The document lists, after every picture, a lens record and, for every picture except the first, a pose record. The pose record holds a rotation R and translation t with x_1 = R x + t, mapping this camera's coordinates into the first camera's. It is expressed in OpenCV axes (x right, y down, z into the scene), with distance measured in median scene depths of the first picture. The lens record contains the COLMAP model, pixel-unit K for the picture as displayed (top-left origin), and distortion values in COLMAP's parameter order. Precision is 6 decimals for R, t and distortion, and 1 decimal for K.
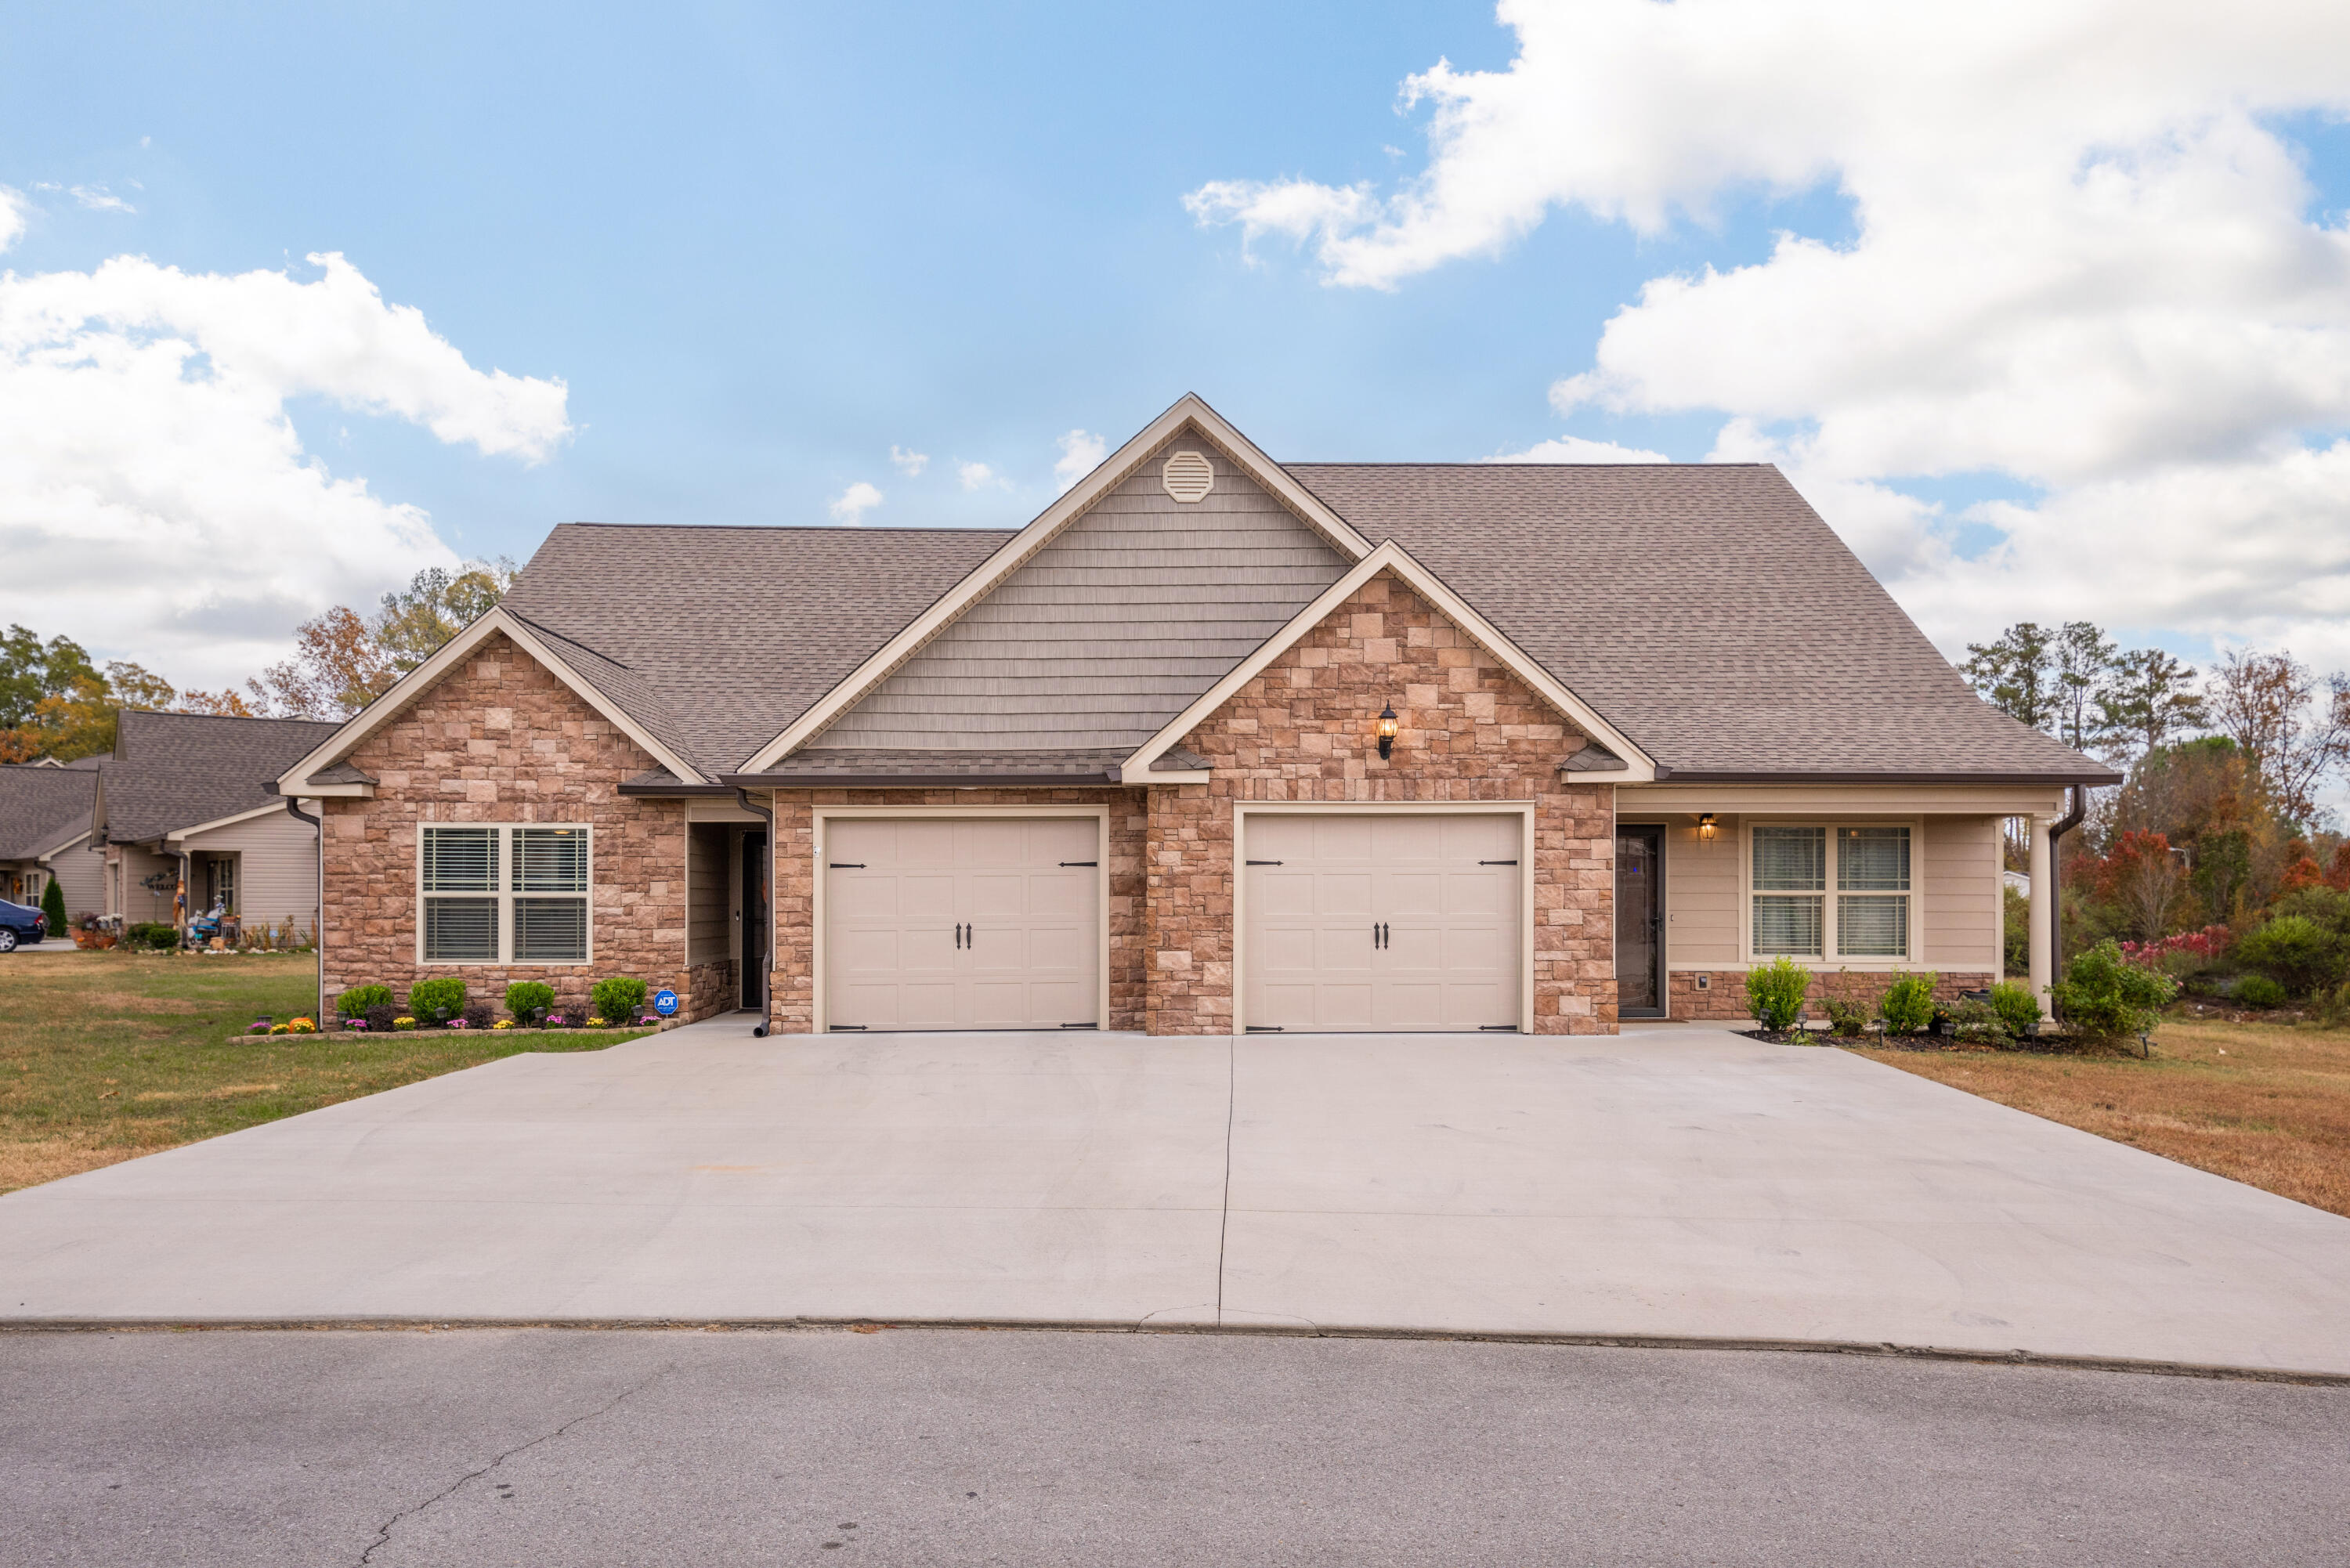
lens RADIAL K [[1717.7, 0, 1174.8], [0, 1717.7, 792.7], [0, 0, 1]] dist [-0.000420, 0.001015]
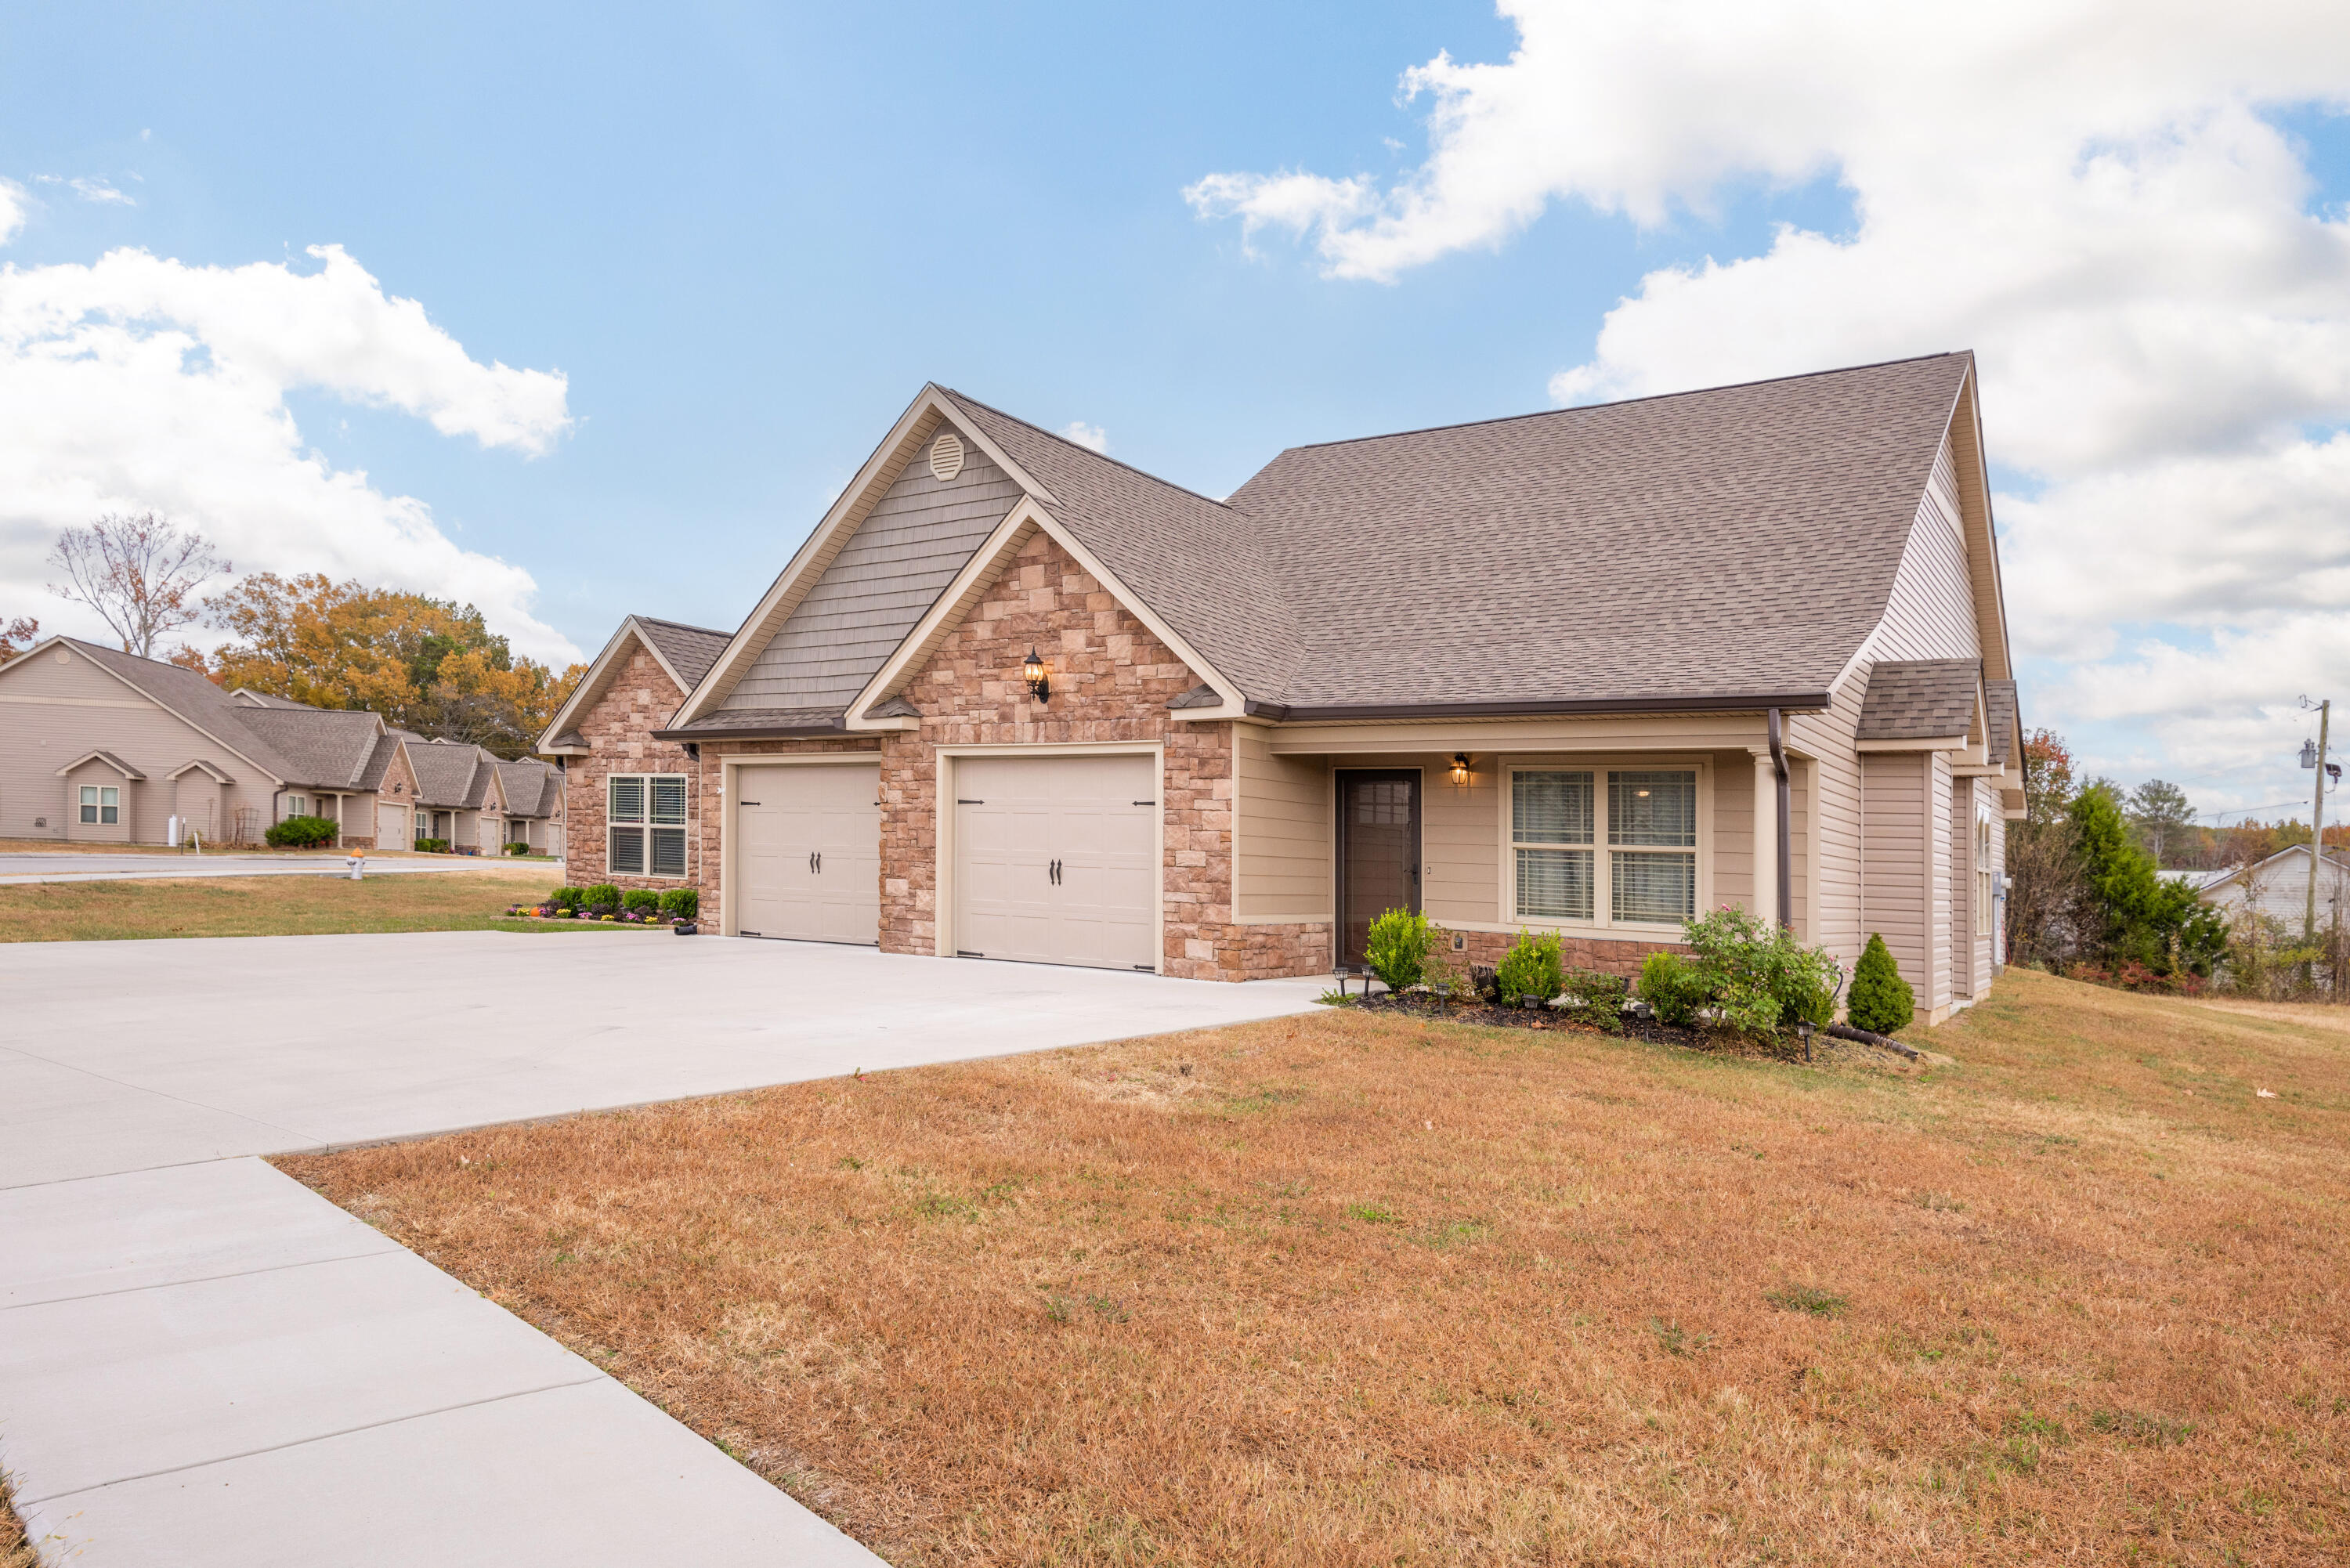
lens RADIAL K [[1468.0, 0, 1171.0], [0, 1468.0, 781.1], [0, 0, 1]] dist [0.005770, -0.000168]
pose [[0.825953, -0.001456, -0.563738, 0.689899], [-0.000821, 0.999992, -0.003786, 0.031410], [0.563739, 0.003590, 0.825945, 0.302380]]
